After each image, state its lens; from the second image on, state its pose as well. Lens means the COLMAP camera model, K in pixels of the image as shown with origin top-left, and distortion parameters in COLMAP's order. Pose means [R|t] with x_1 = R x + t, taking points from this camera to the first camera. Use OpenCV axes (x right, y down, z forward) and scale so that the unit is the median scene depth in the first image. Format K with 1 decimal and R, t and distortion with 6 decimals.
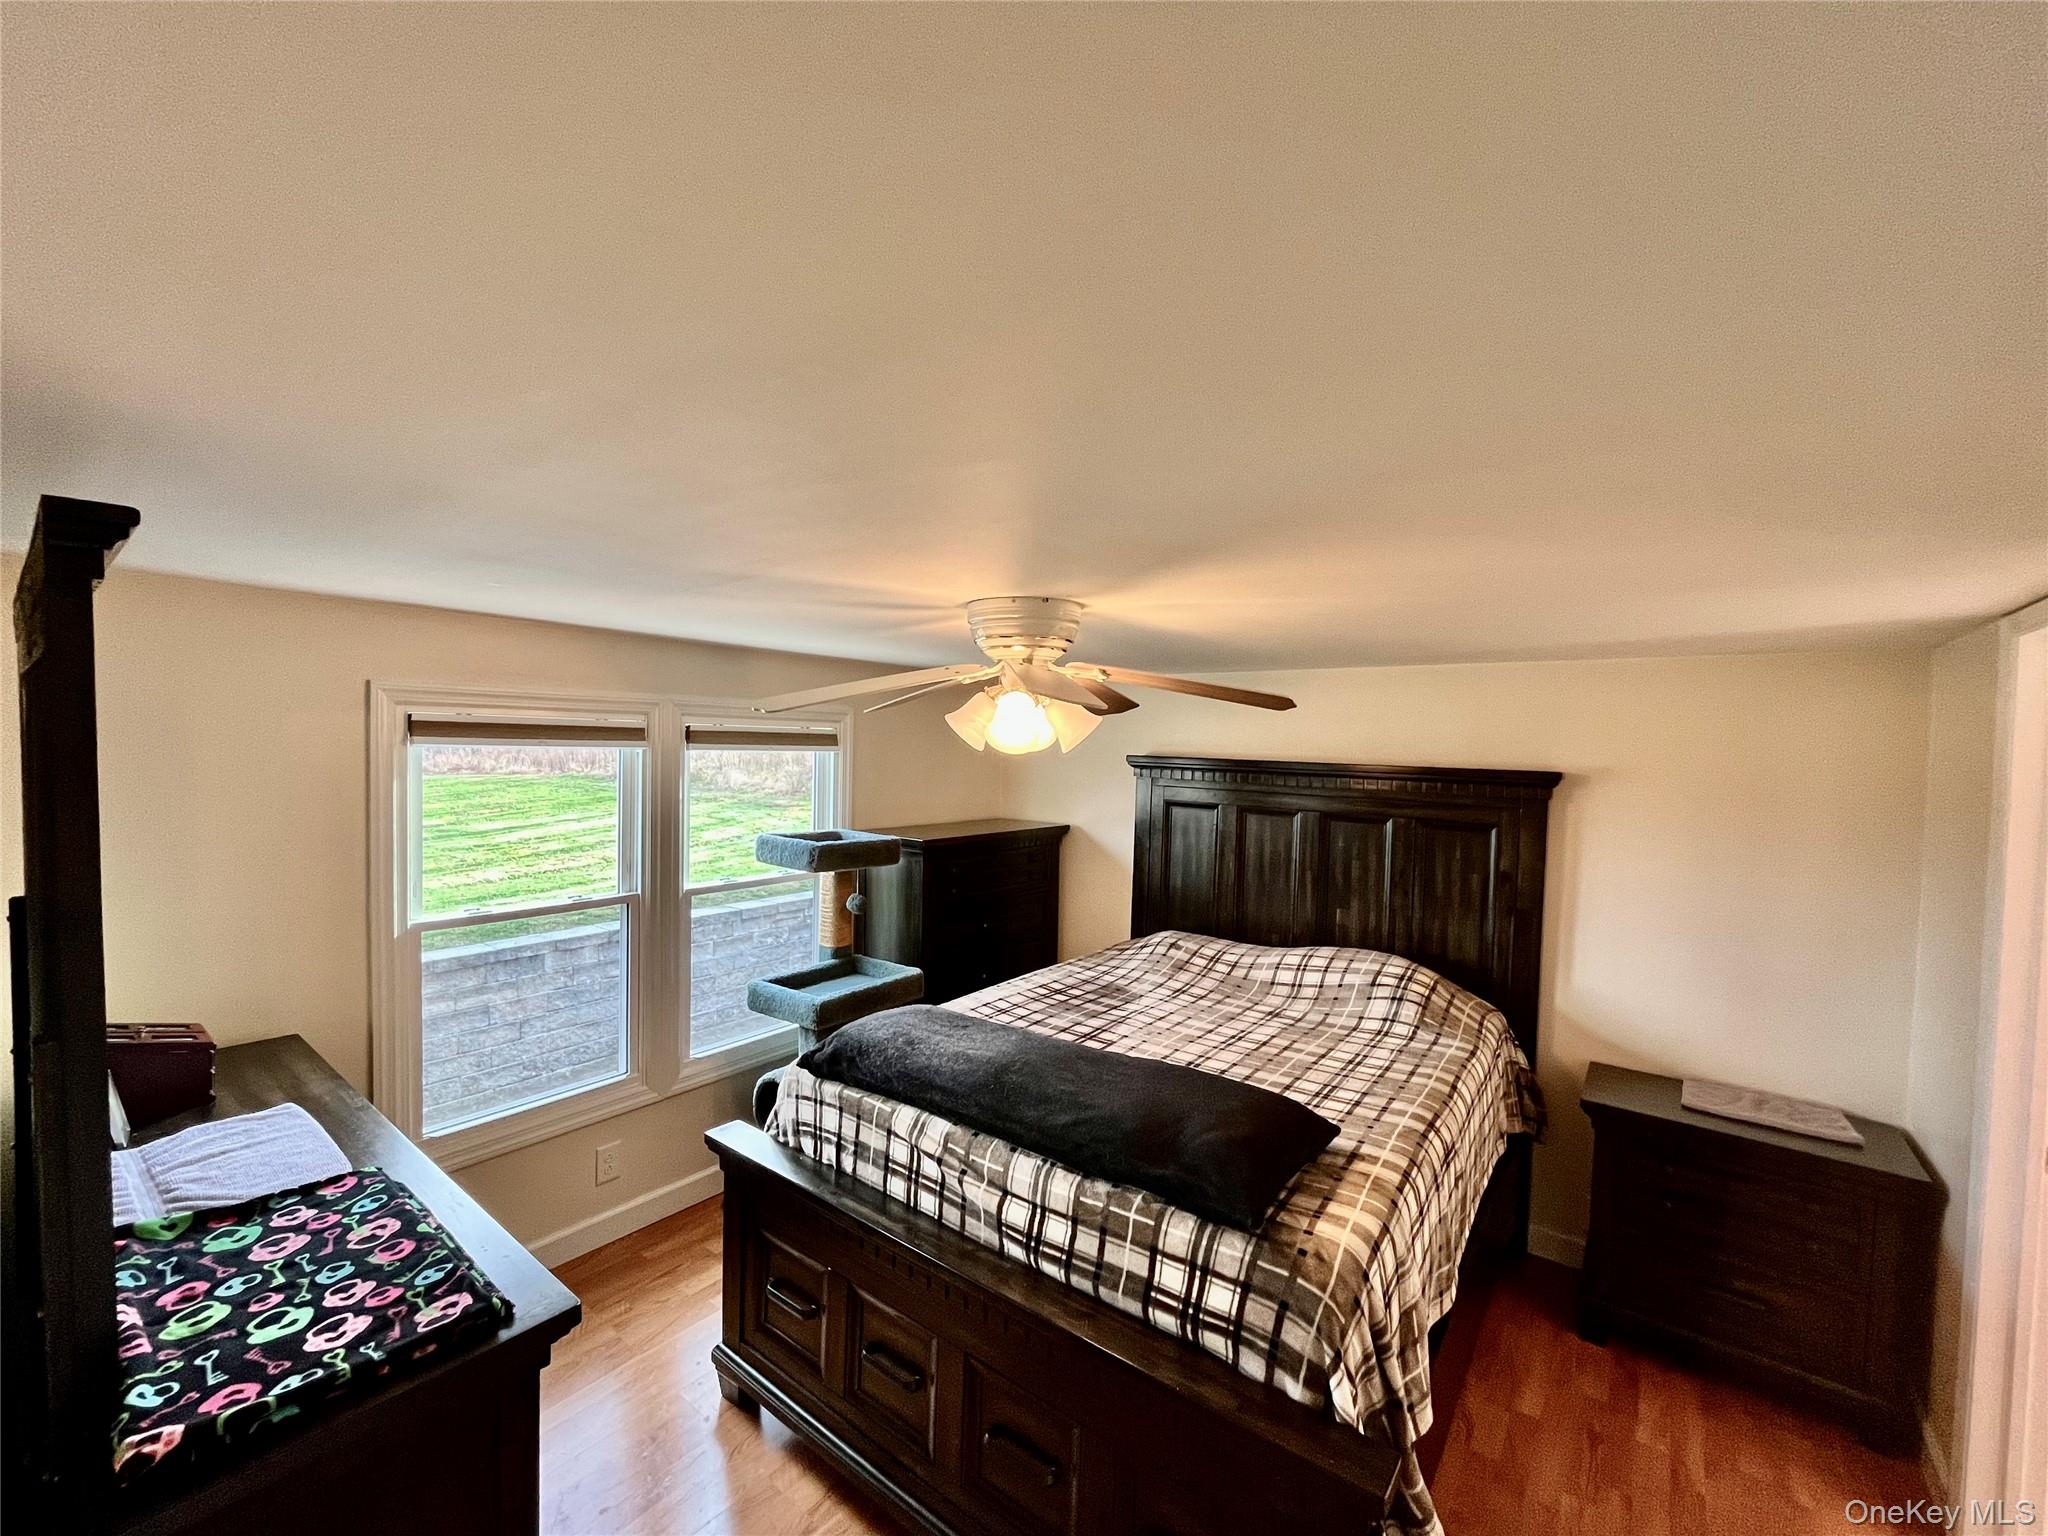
lens RADIAL K [[821.3, 0, 1024.0], [0, 821.3, 768.0], [0, 0, 1]] dist [-0.000325, -0.000019]
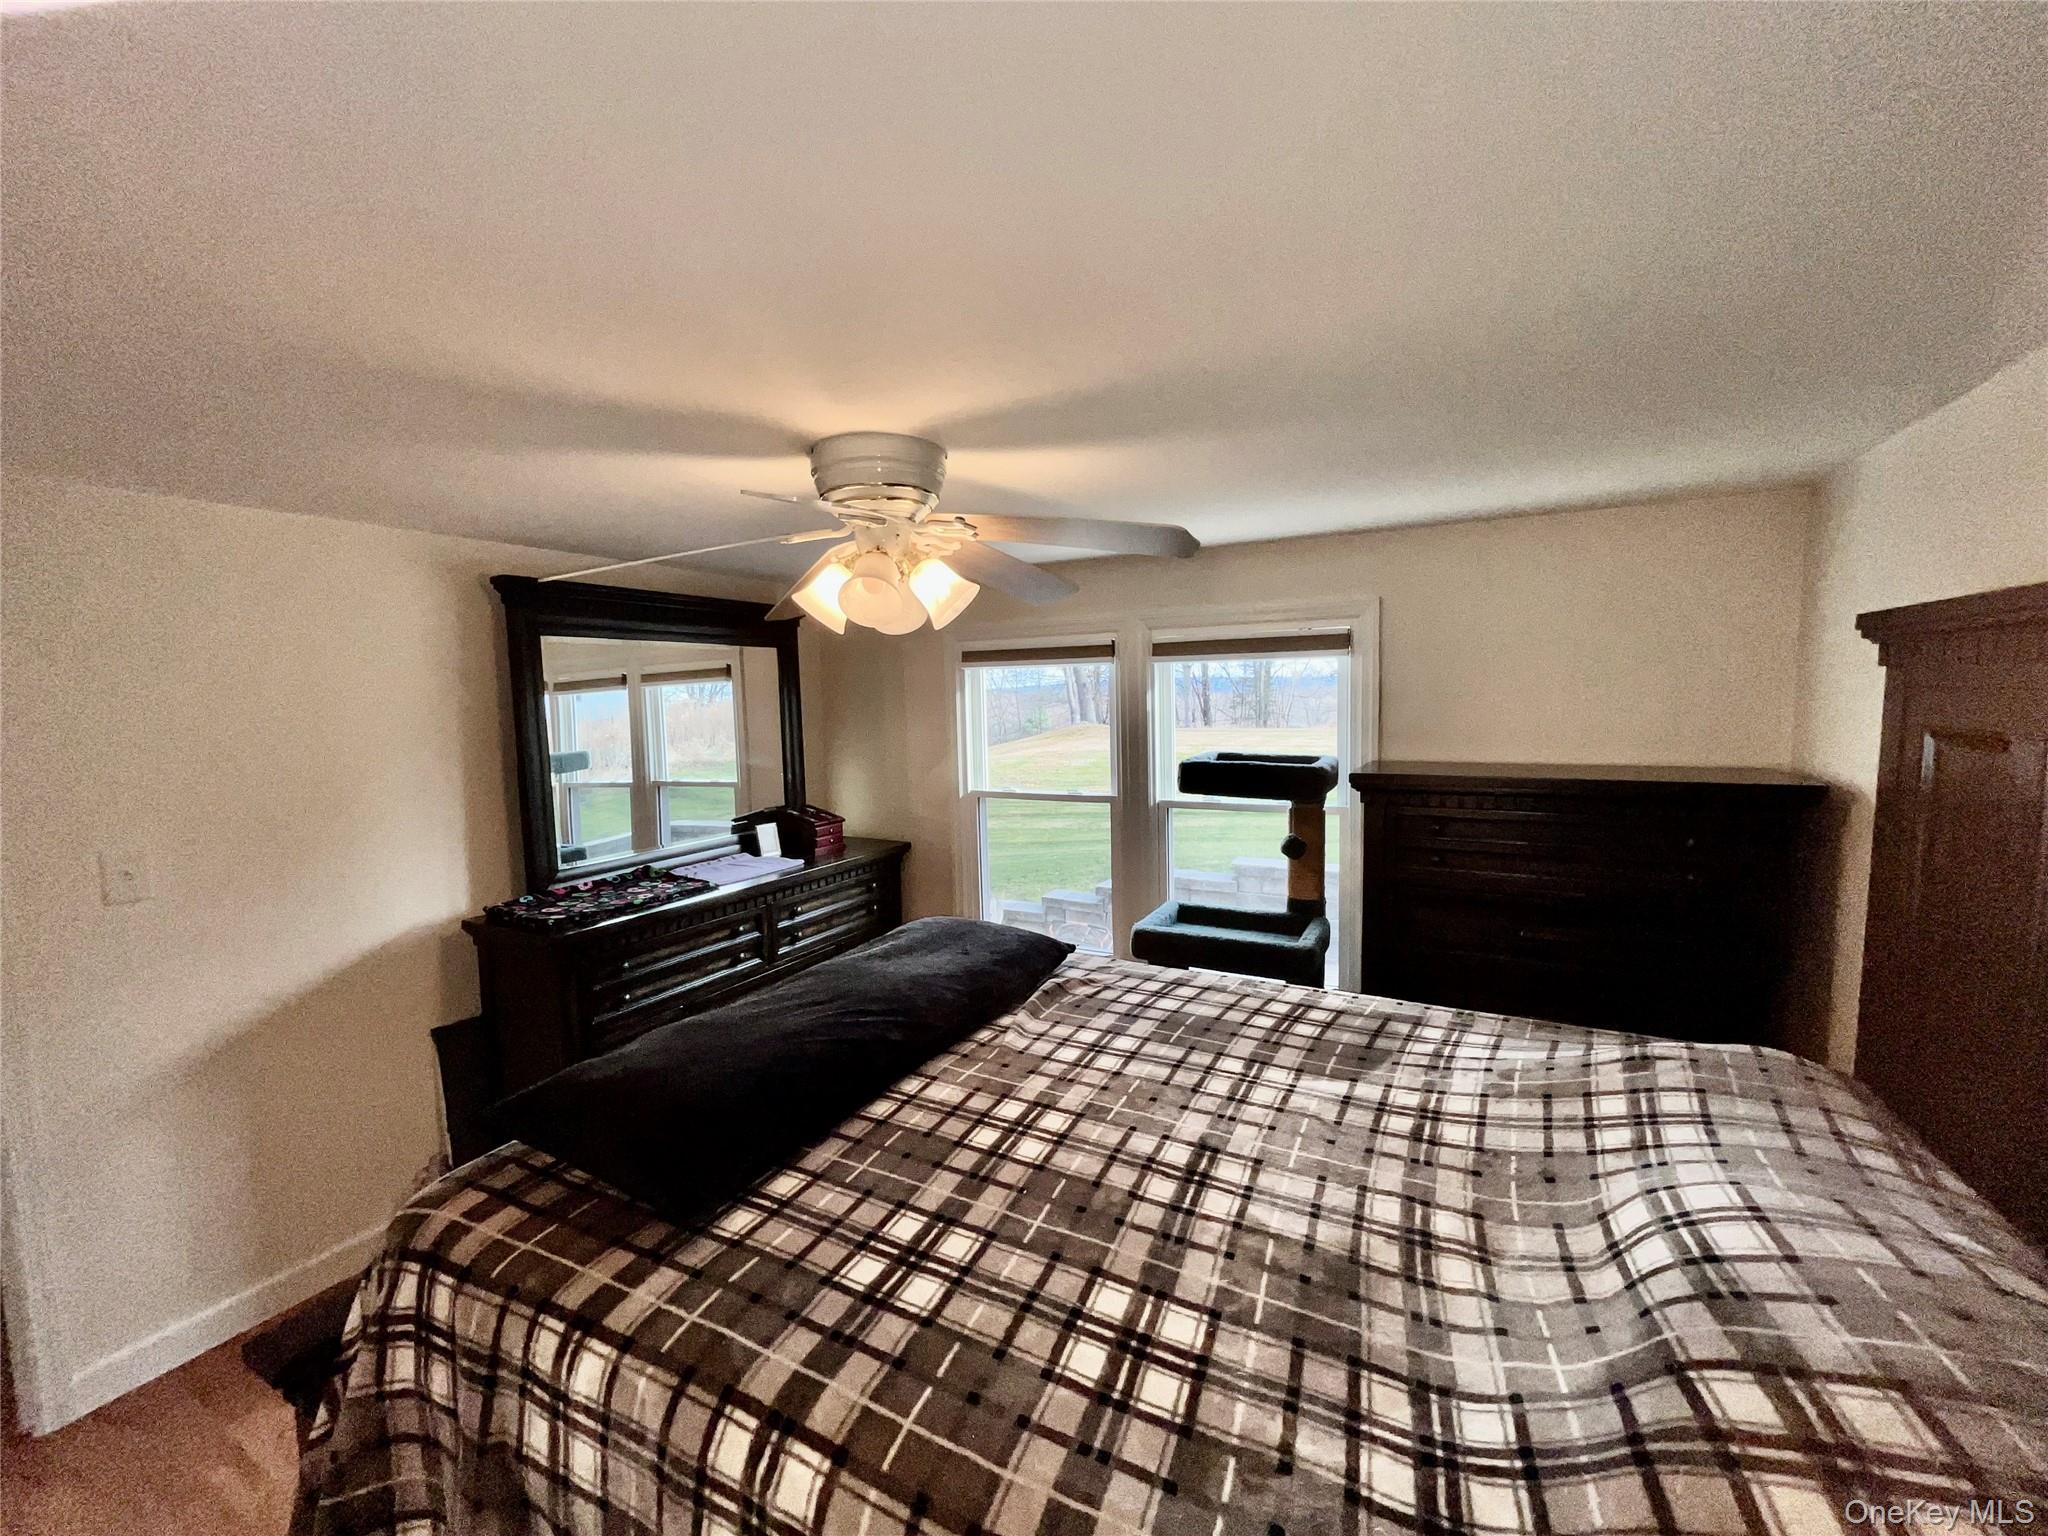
lens RADIAL K [[821.3, 0, 1024.0], [0, 821.3, 768.0], [0, 0, 1]] dist [-0.000325, -0.000019]
pose [[0.166807, 0.062142, -0.984029, 0.600270], [0.001911, 0.997990, 0.063348, 0.044353], [0.985988, -0.012447, 0.166353, 0.695060]]
